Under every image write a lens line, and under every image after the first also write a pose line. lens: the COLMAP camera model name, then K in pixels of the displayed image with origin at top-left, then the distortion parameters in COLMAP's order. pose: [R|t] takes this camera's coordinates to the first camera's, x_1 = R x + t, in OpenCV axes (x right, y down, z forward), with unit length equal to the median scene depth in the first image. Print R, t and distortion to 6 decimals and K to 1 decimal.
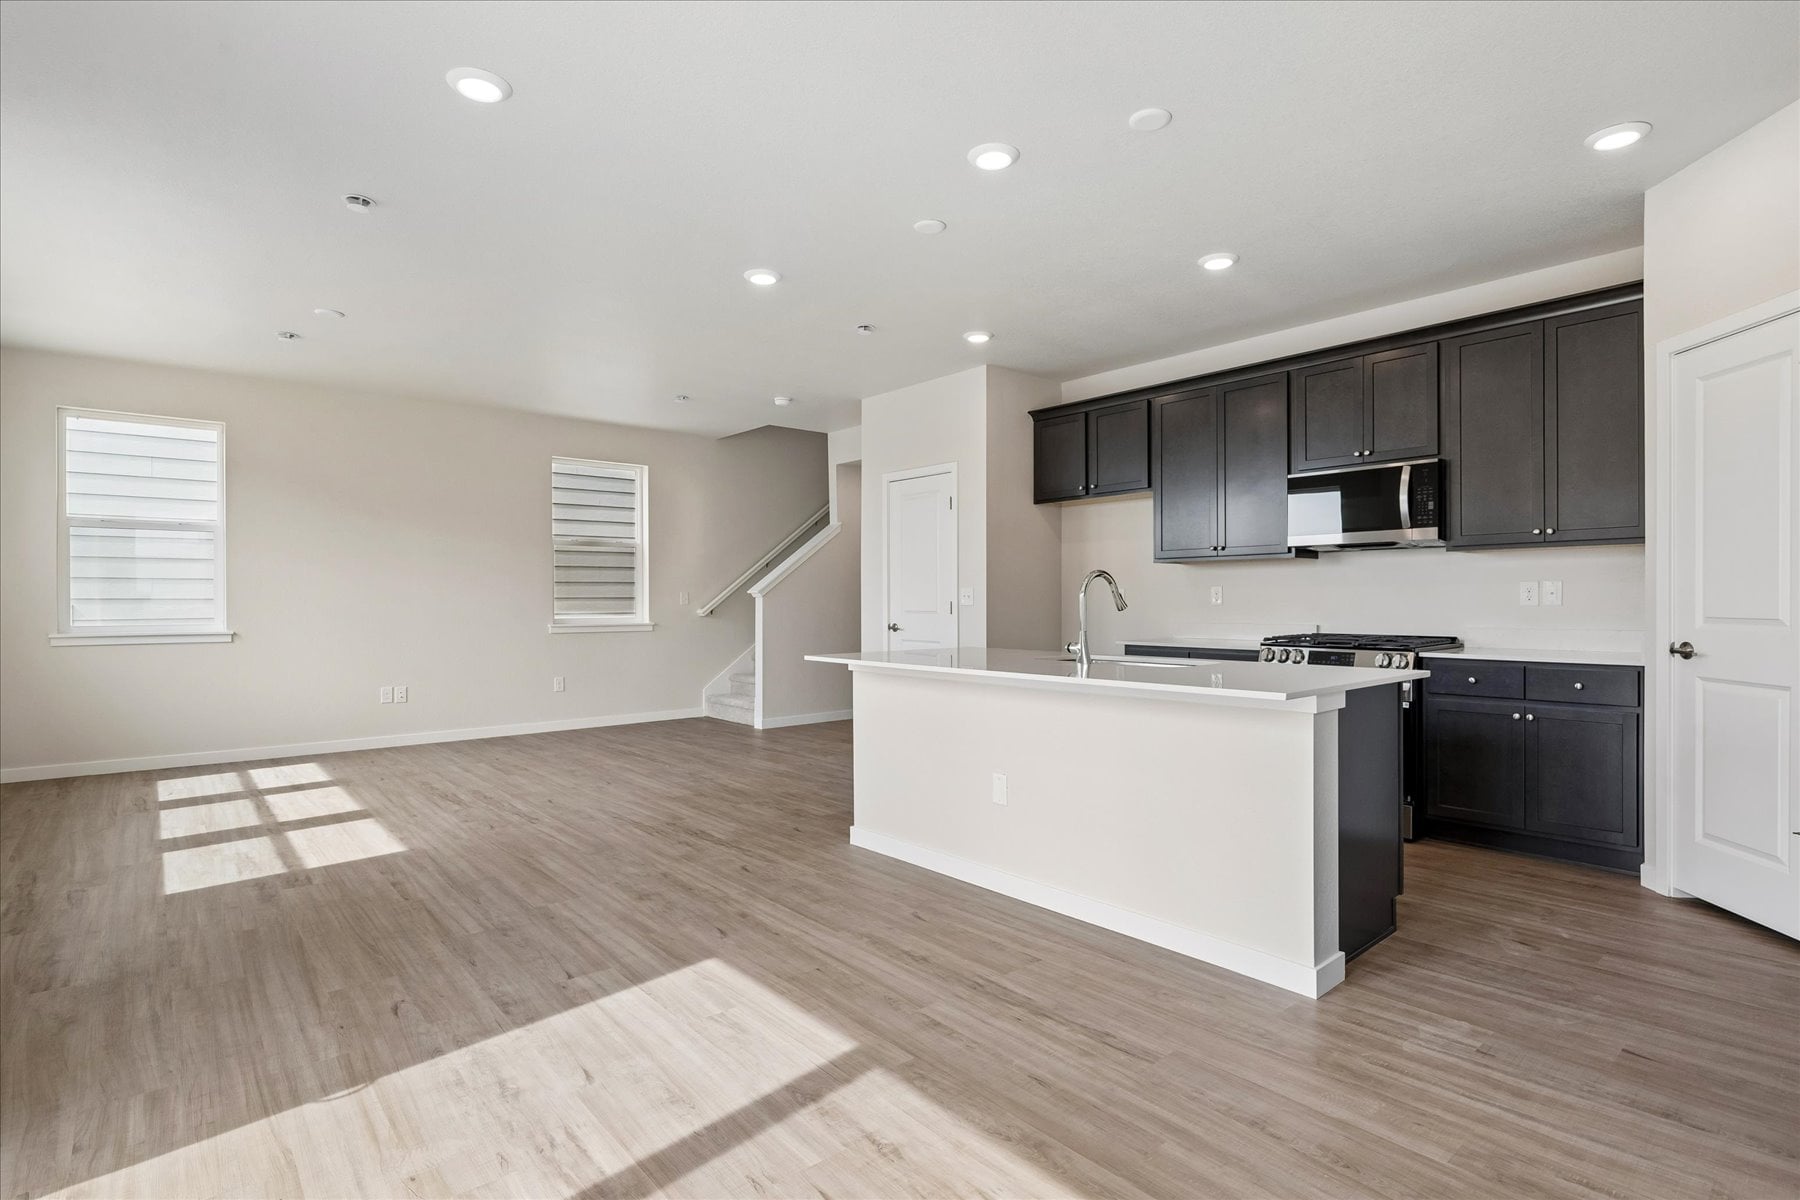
lens RADIAL K [[888.1, 0, 906.8], [0, 888.1, 603.2], [0, 0, 1]] dist [-0.002991, -0.006483]
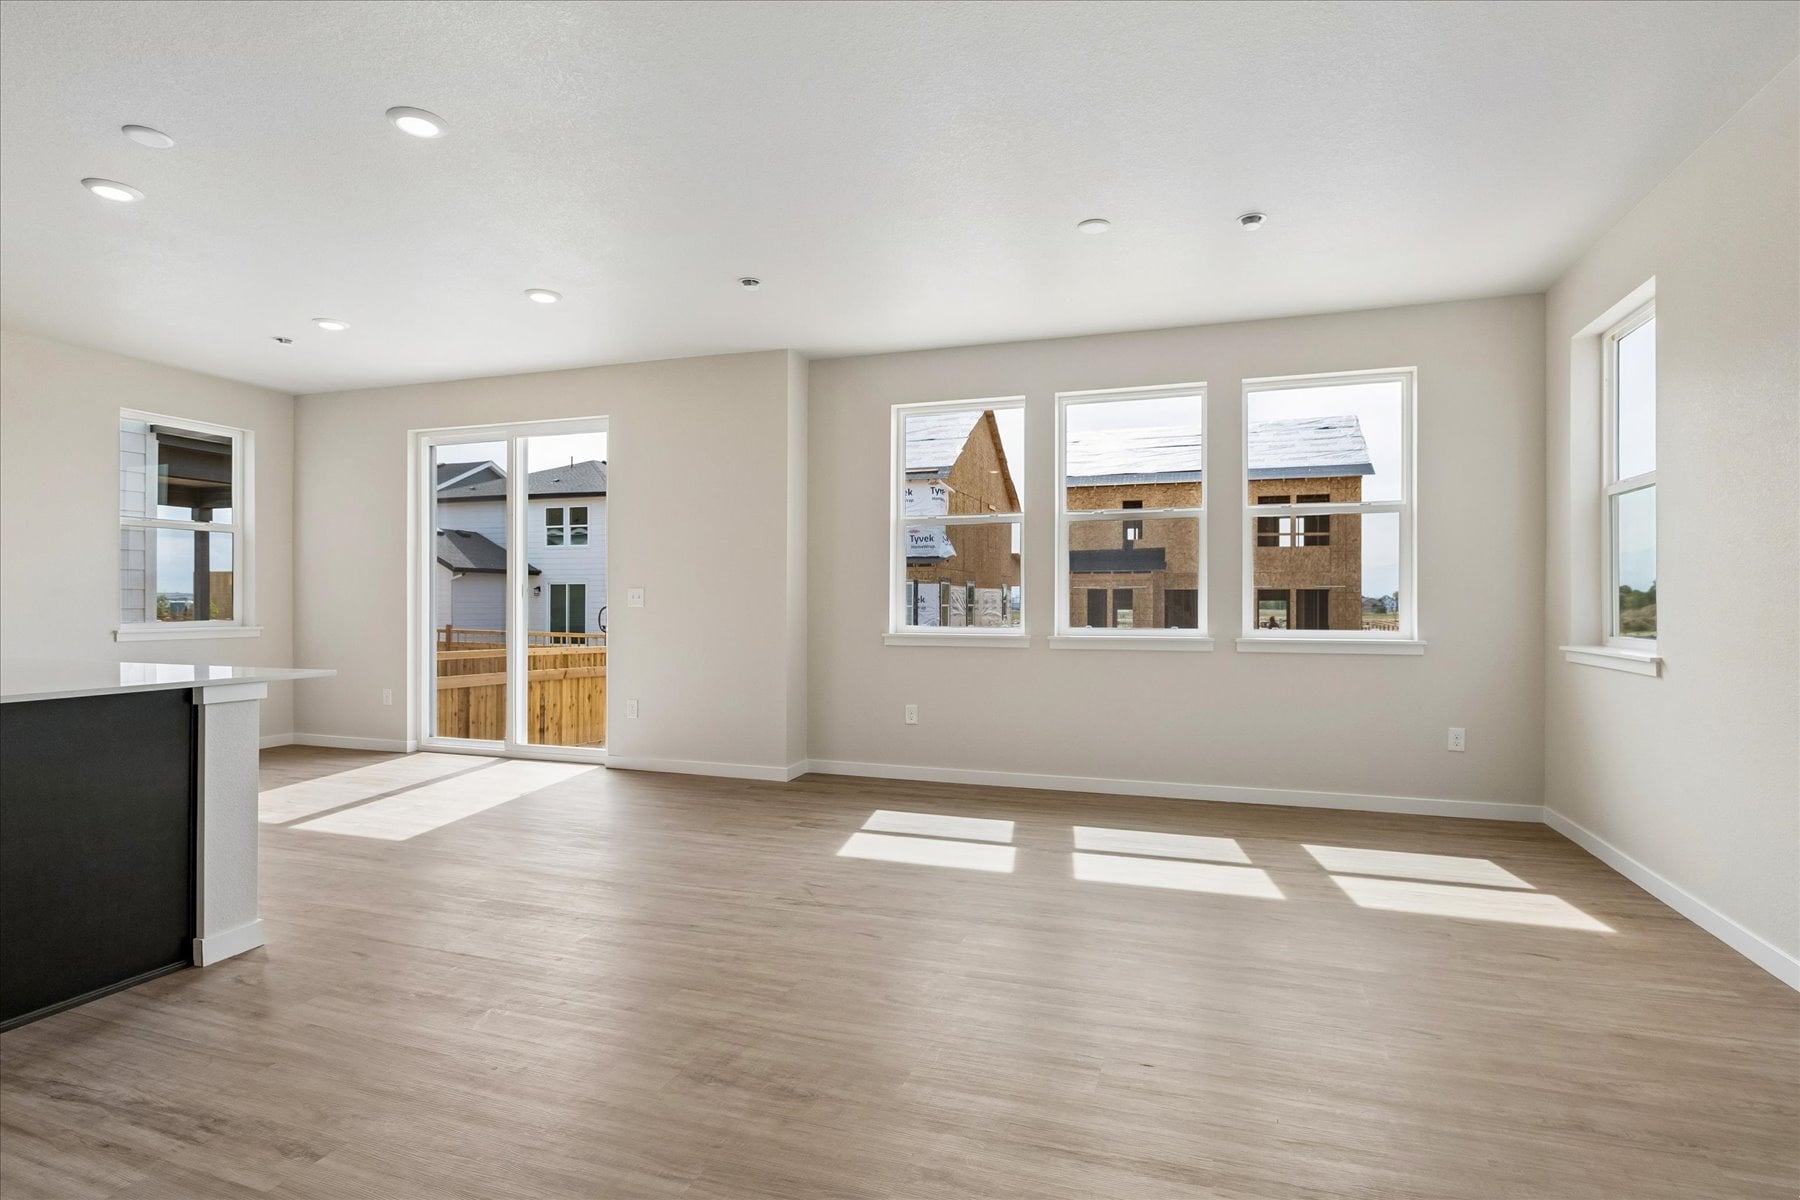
lens RADIAL K [[888.1, 0, 920.5], [0, 888.1, 606.0], [0, 0, 1]] dist [-0.002991, -0.006483]
pose [[-0.855879, 0.002928, -0.517168, -0.157957], [-0.001720, 0.999962, 0.008508, -0.006003], [0.517173, 0.008171, -0.855842, 1.994168]]
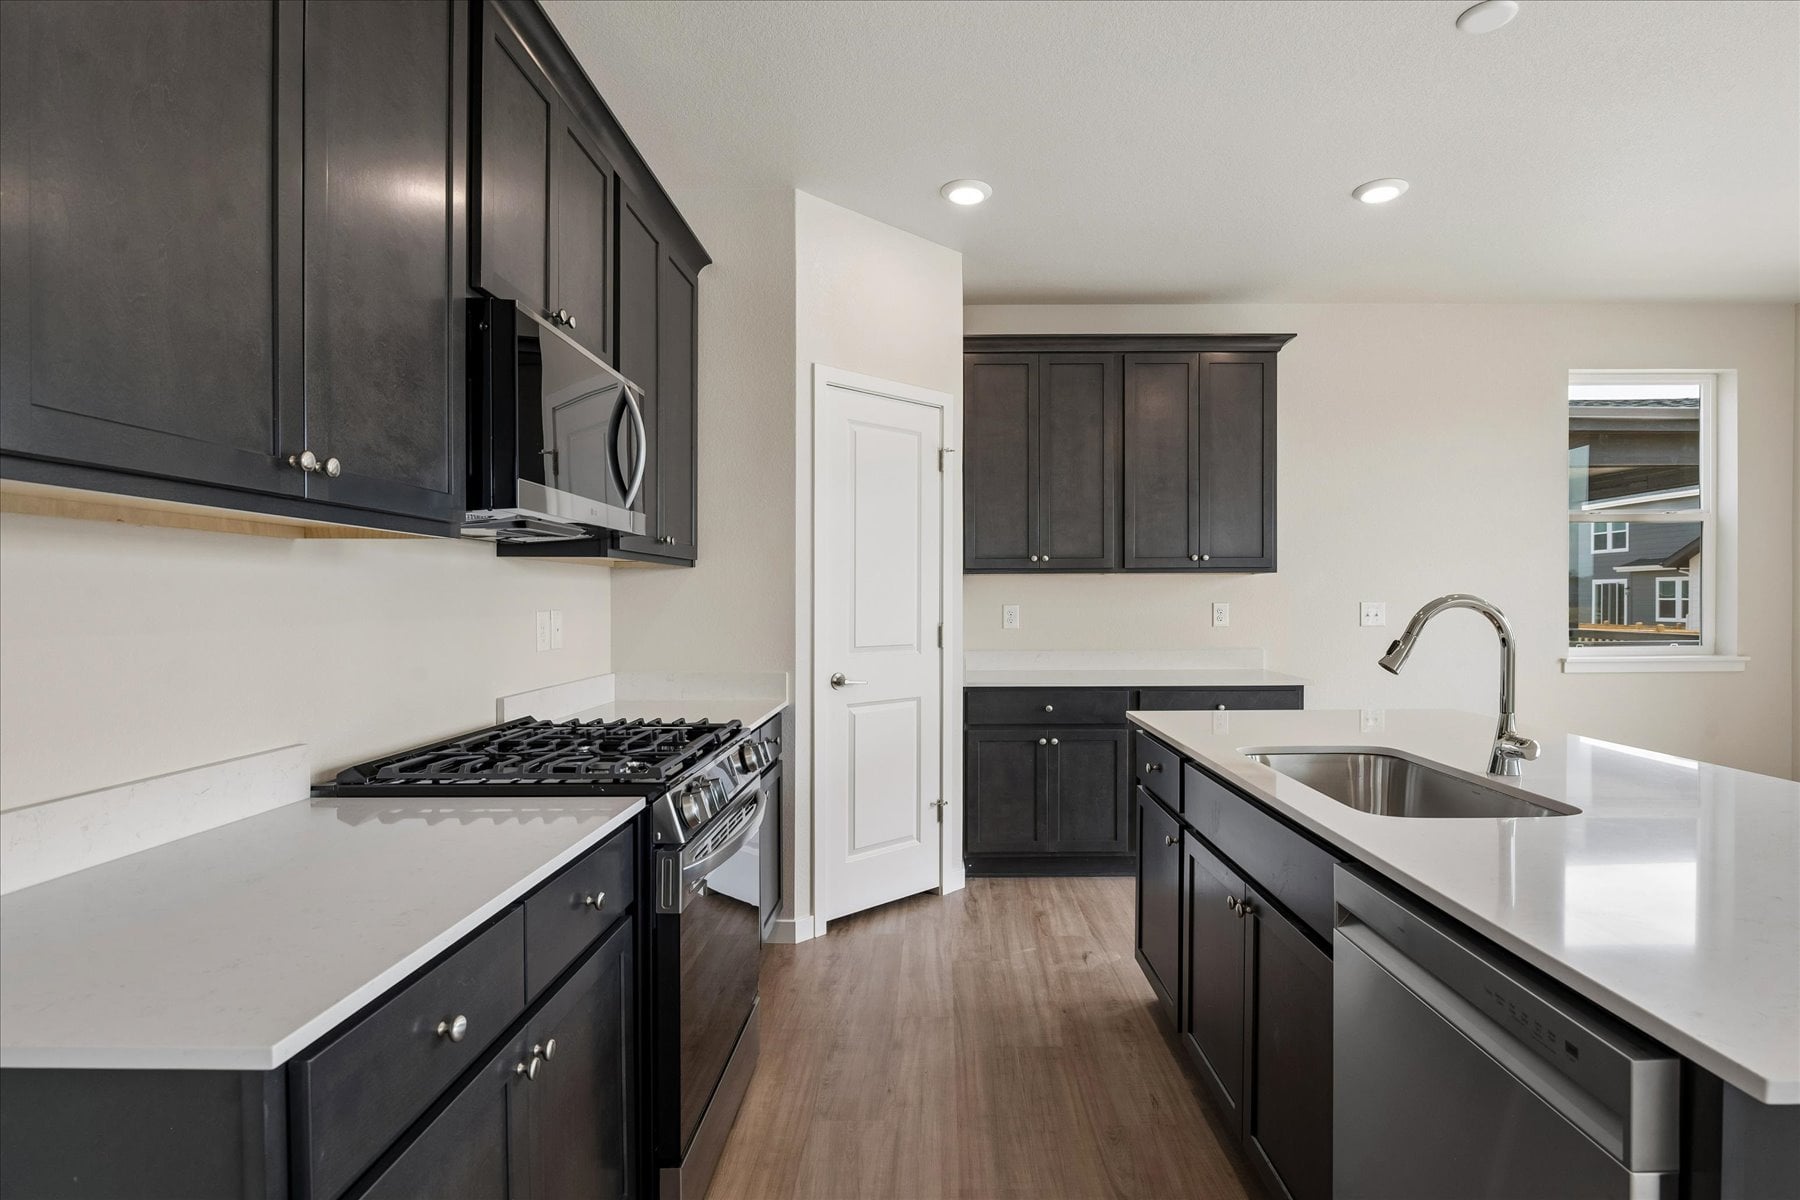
lens RADIAL K [[888.1, 0, 919.1], [0, 888.1, 608.7], [0, 0, 1]] dist [-0.002991, -0.006483]
pose [[-0.749462, -0.001978, 0.662045, 0.107937], [0.006880, 0.999918, 0.010776, -0.033675], [-0.662012, 0.012631, -0.749387, 1.428893]]
